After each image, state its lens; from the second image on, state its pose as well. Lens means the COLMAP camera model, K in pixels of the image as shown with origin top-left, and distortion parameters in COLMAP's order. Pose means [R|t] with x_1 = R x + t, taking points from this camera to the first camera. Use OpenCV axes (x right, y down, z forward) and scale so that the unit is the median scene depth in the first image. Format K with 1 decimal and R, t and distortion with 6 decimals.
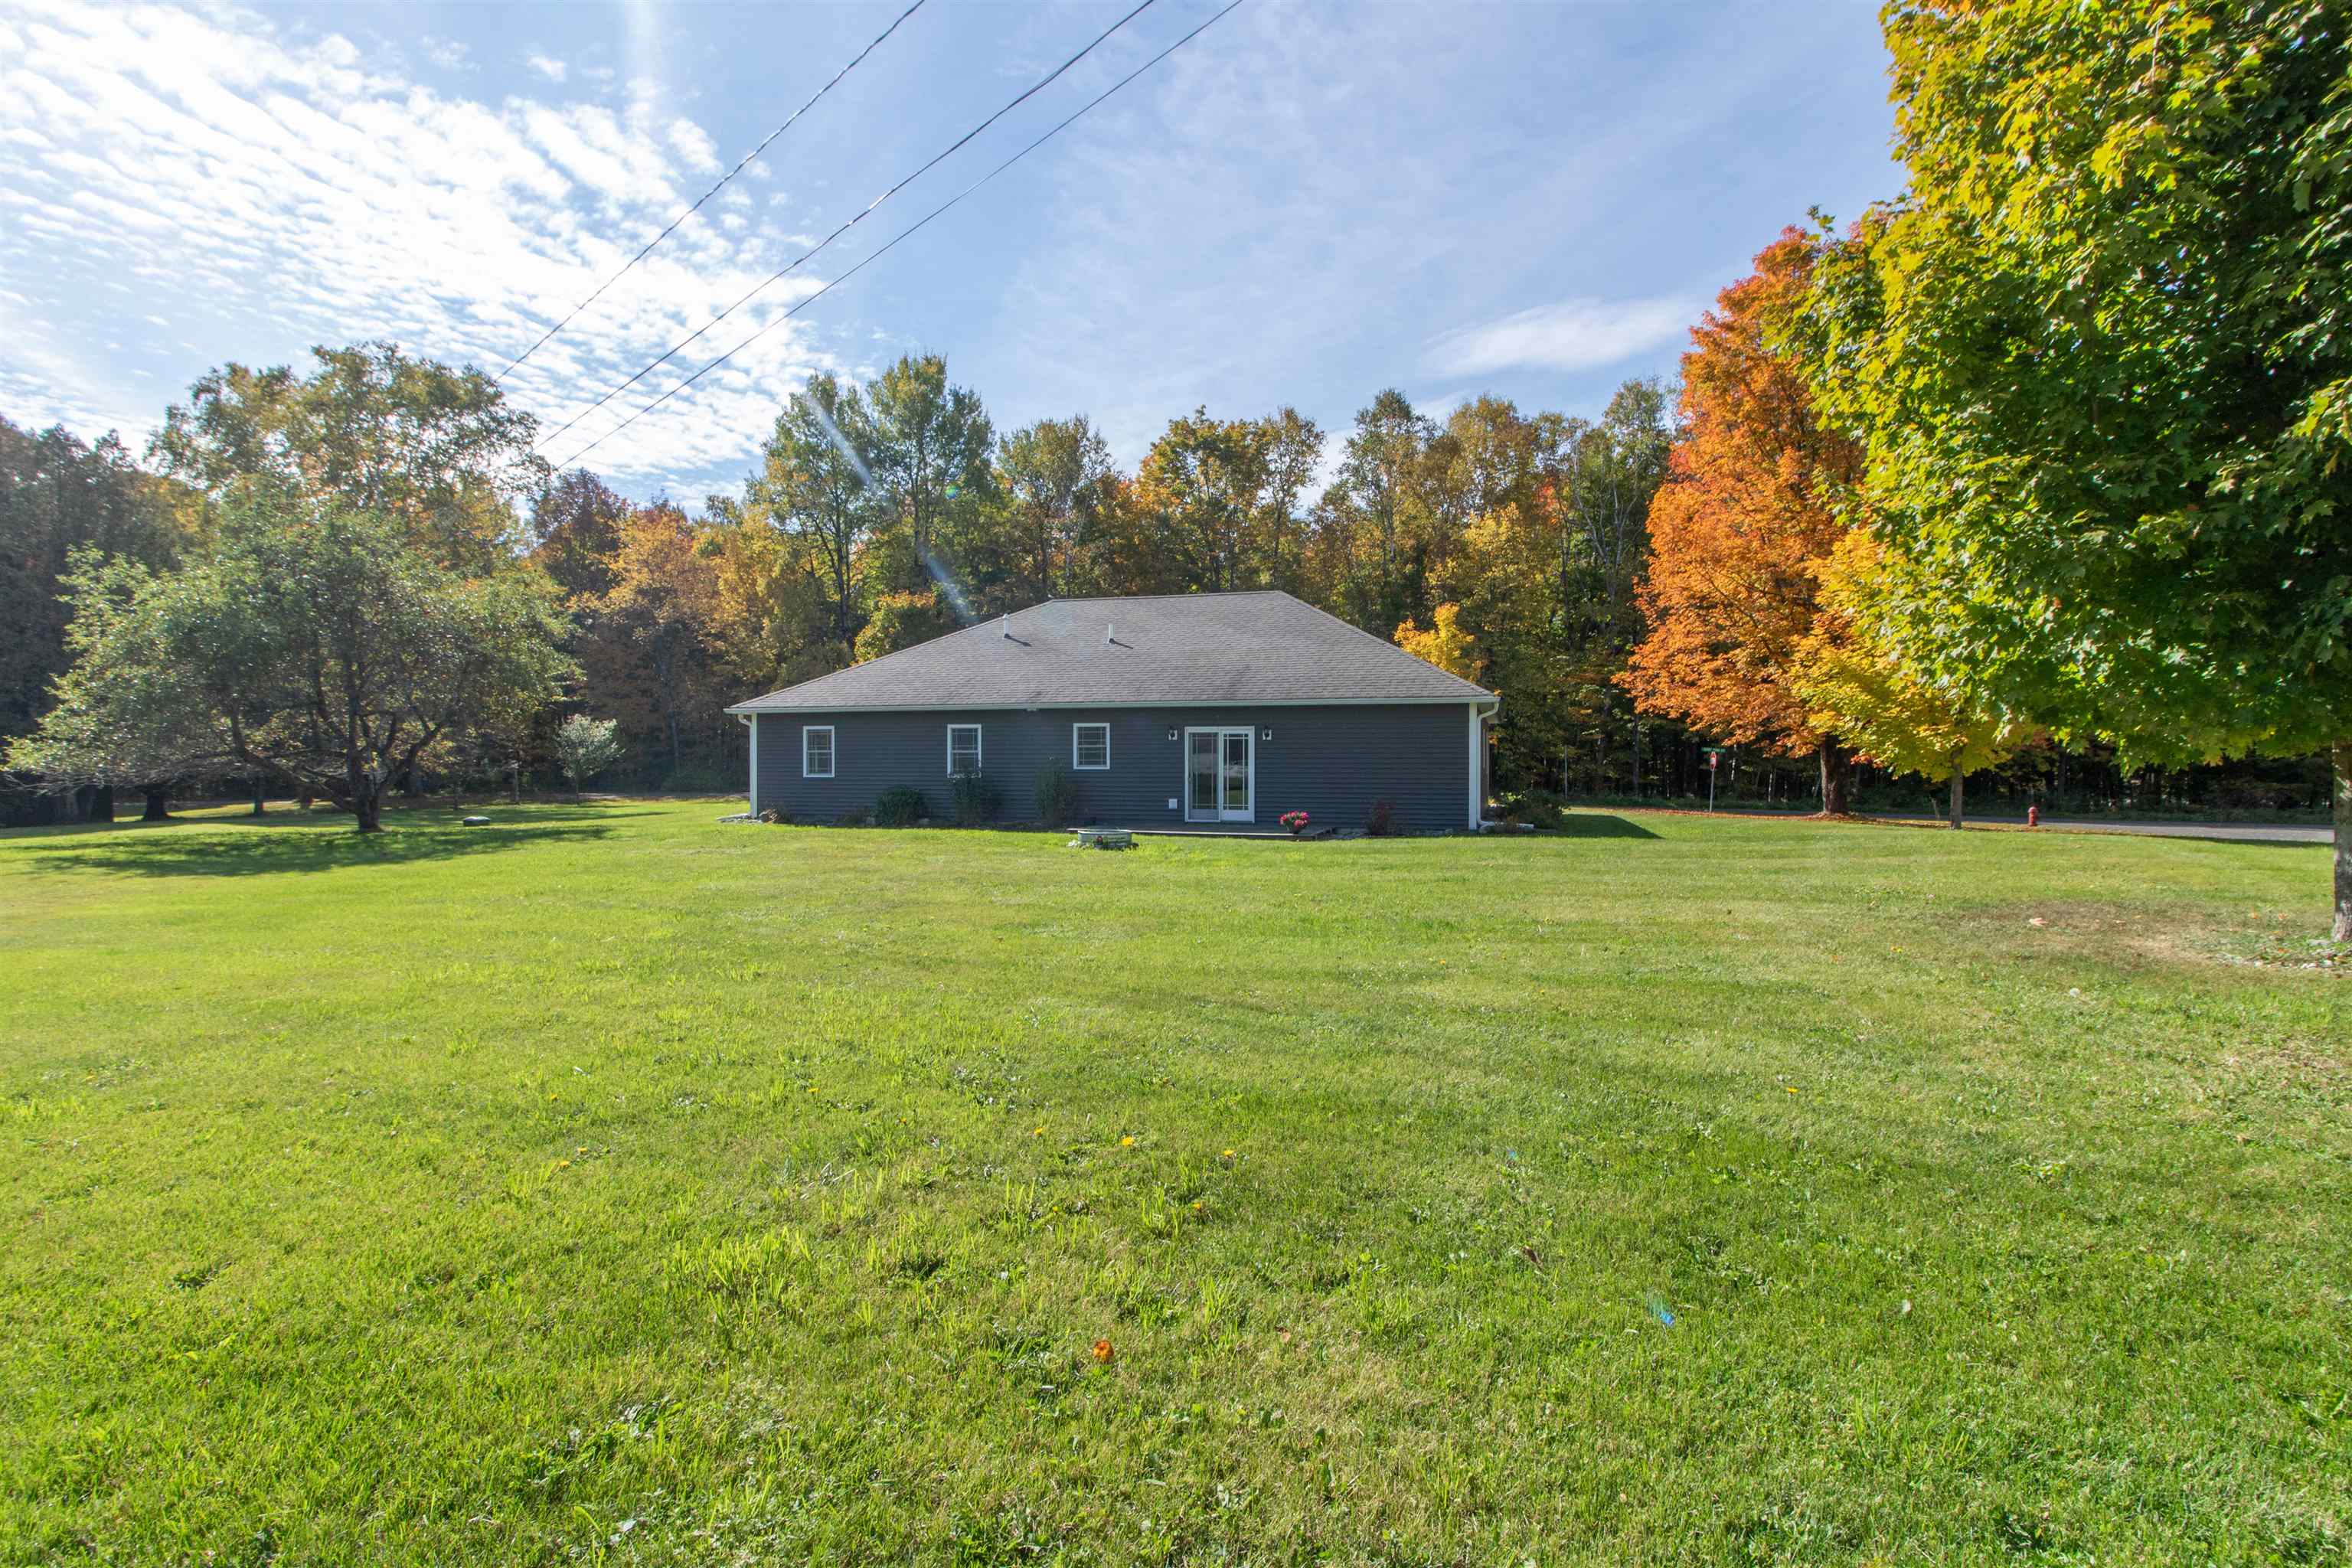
lens RADIAL K [[1077.9, 0, 1169.8], [0, 1077.9, 781.2], [0, 0, 1]] dist [-0.002382, 0.000132]
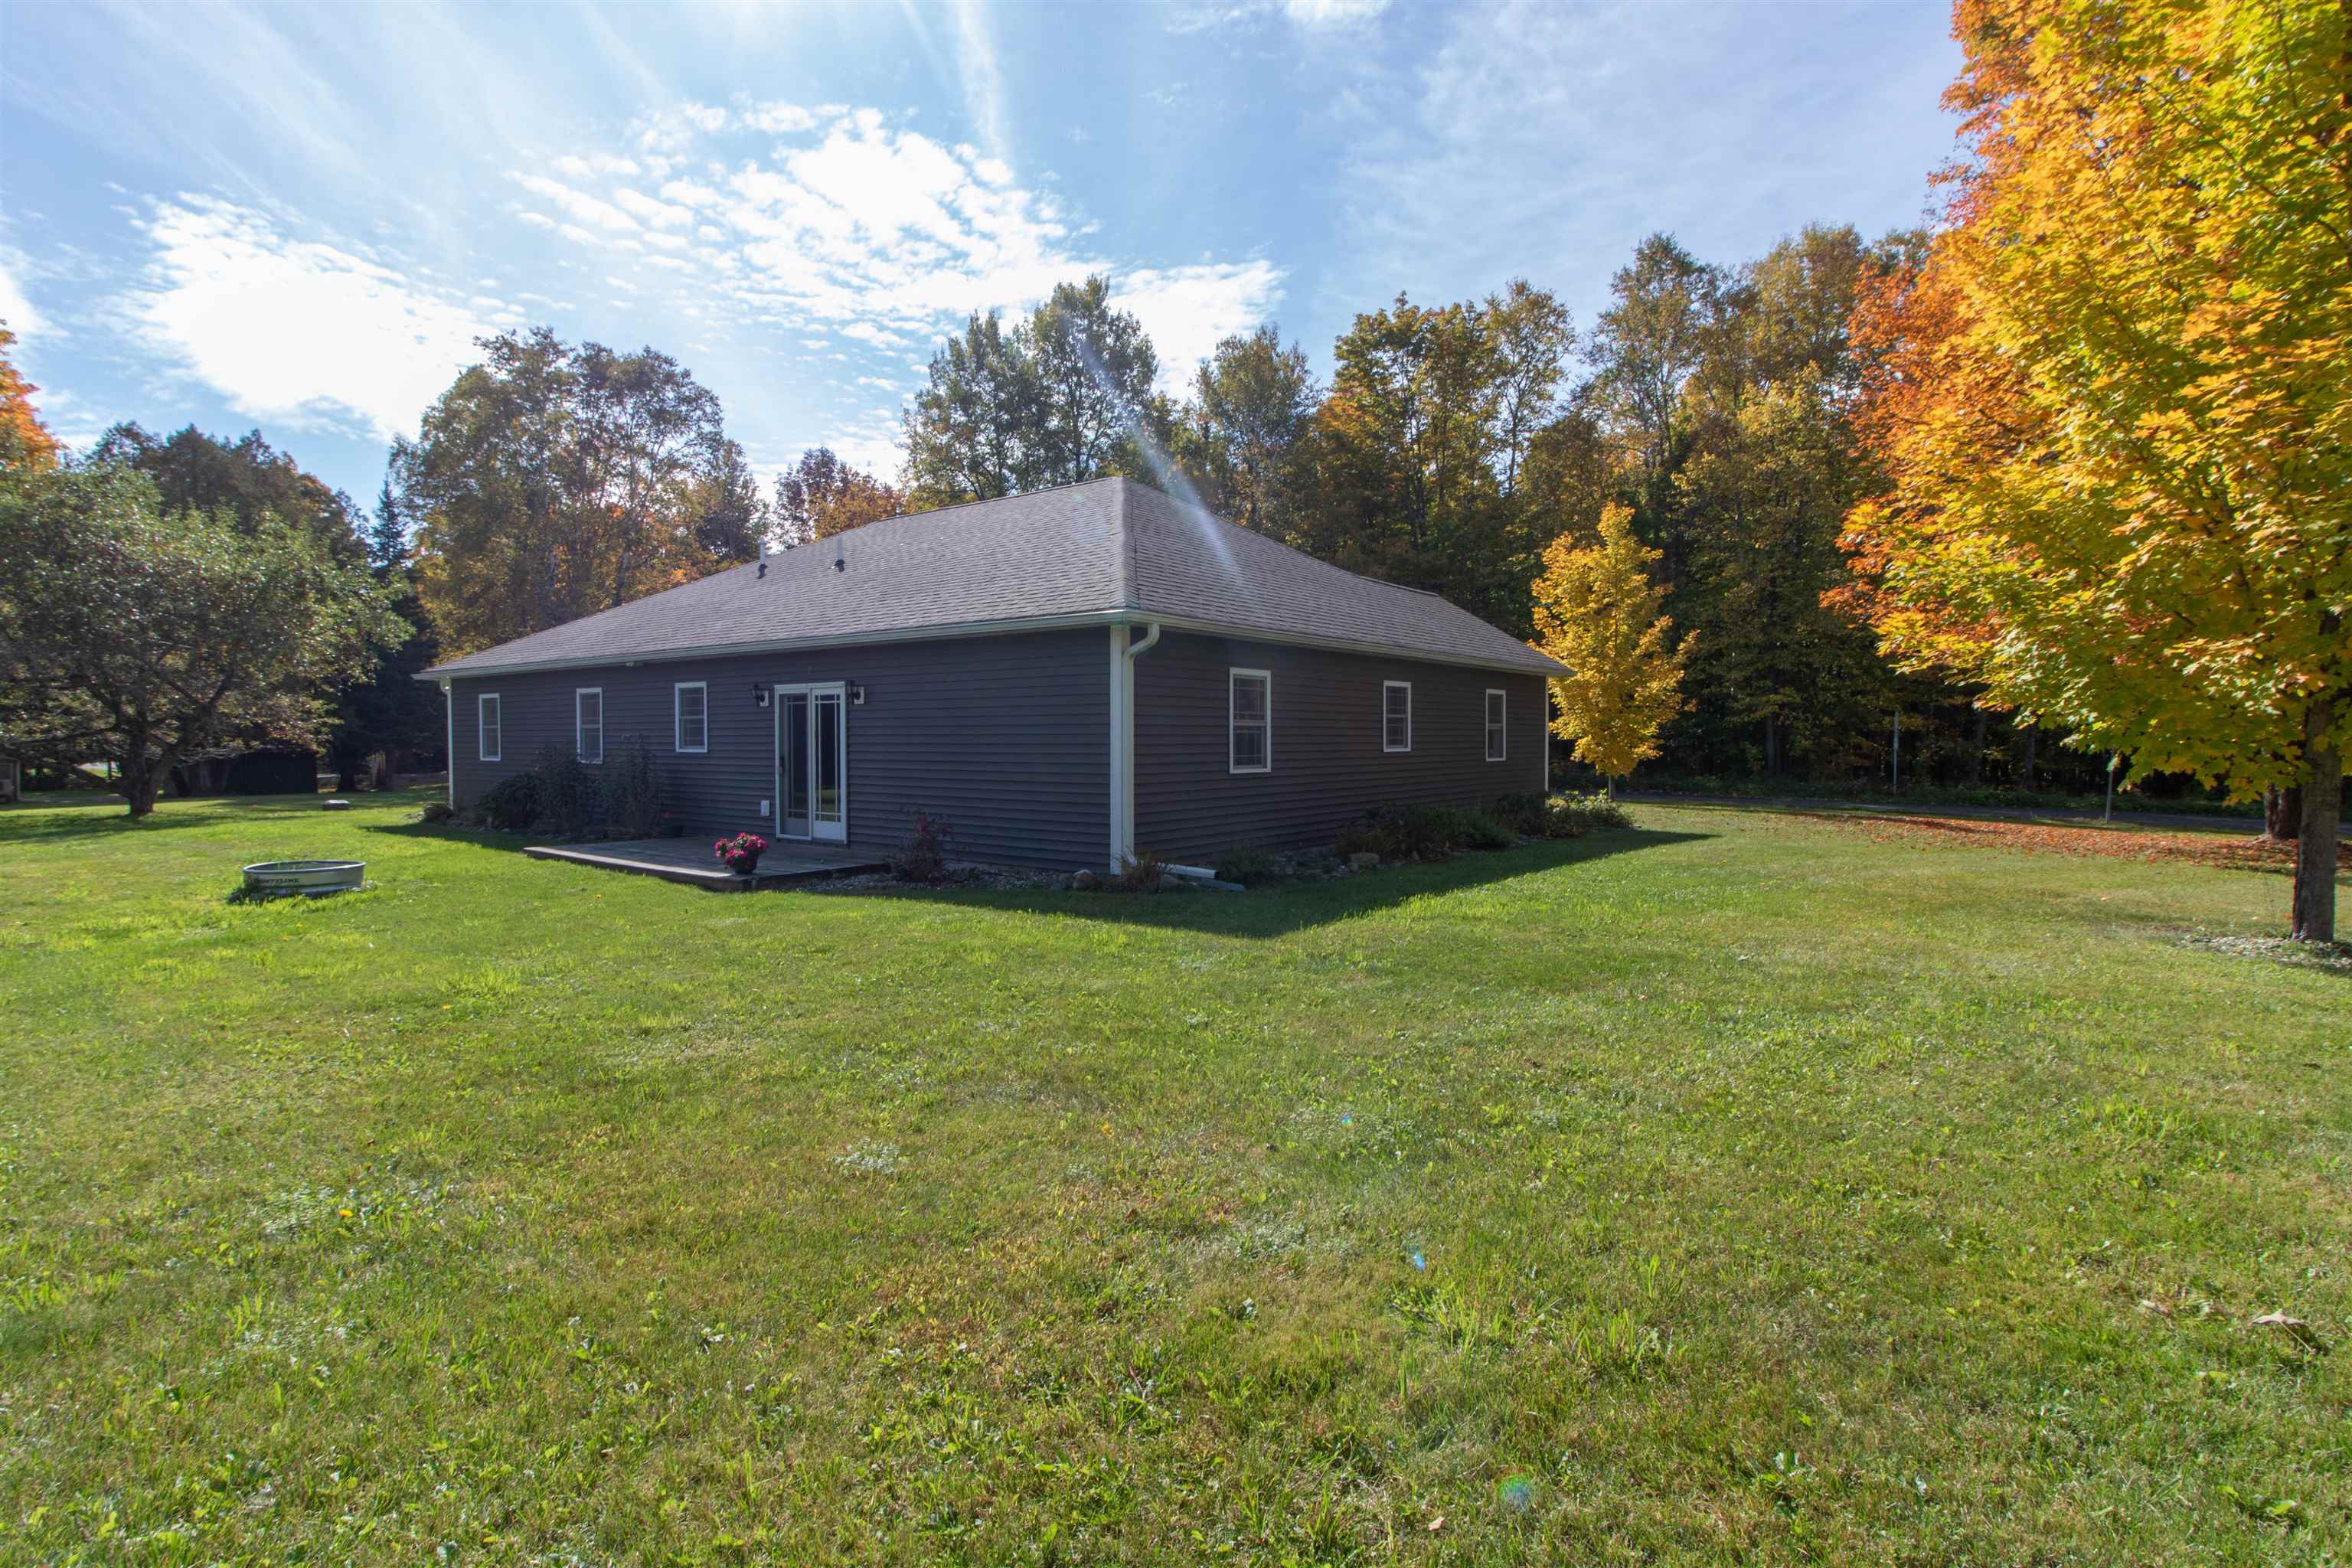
lens RADIAL K [[1095.0, 0, 1185.0], [0, 1095.0, 777.1], [0, 0, 1]] dist [0.000529, -0.000183]
pose [[0.939095, 0.012147, -0.343444, 0.180162], [-0.005671, 0.999787, 0.019853, -0.004427], [0.343612, -0.016696, 0.938963, 0.193835]]
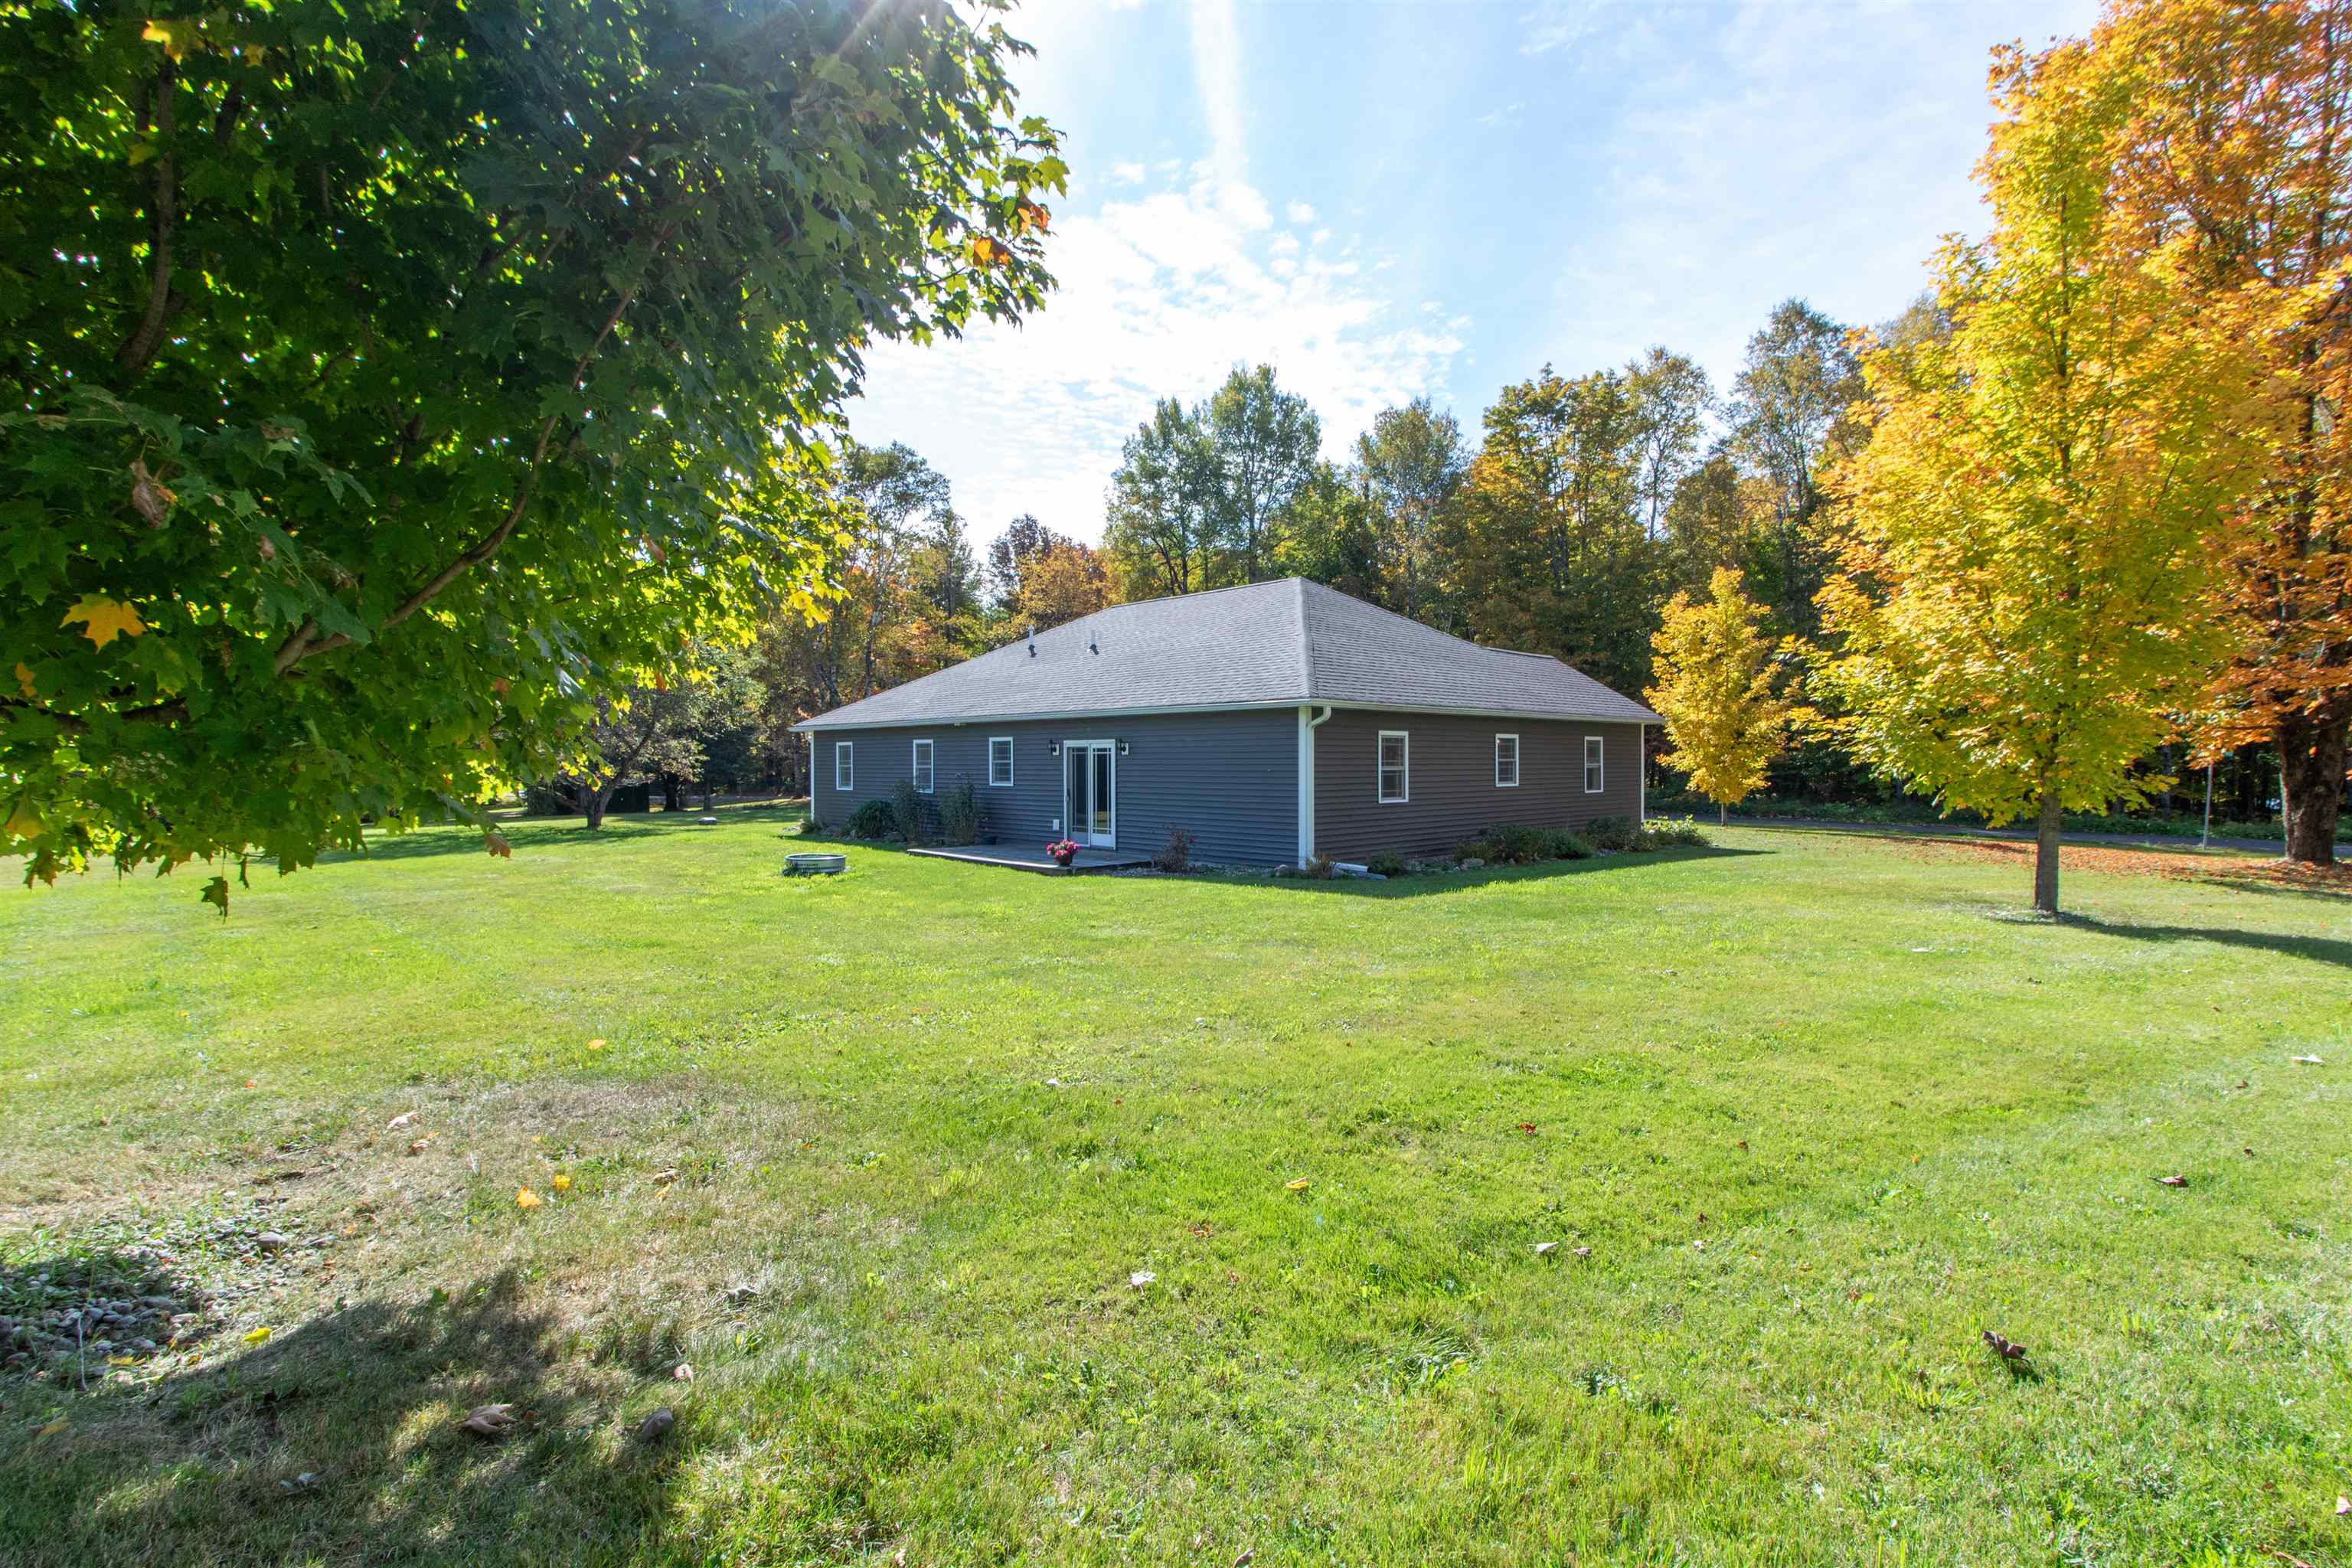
lens RADIAL K [[1058.0, 0, 1176.0], [0, 1058.0, 784.0], [0, 0, 1]] dist [-0.008320, -0.000151]
pose [[0.872631, 0.008511, -0.488306, 0.211754], [-0.006579, 0.999962, 0.005673, -0.007724], [0.488335, -0.001738, 0.872654, 0.106065]]
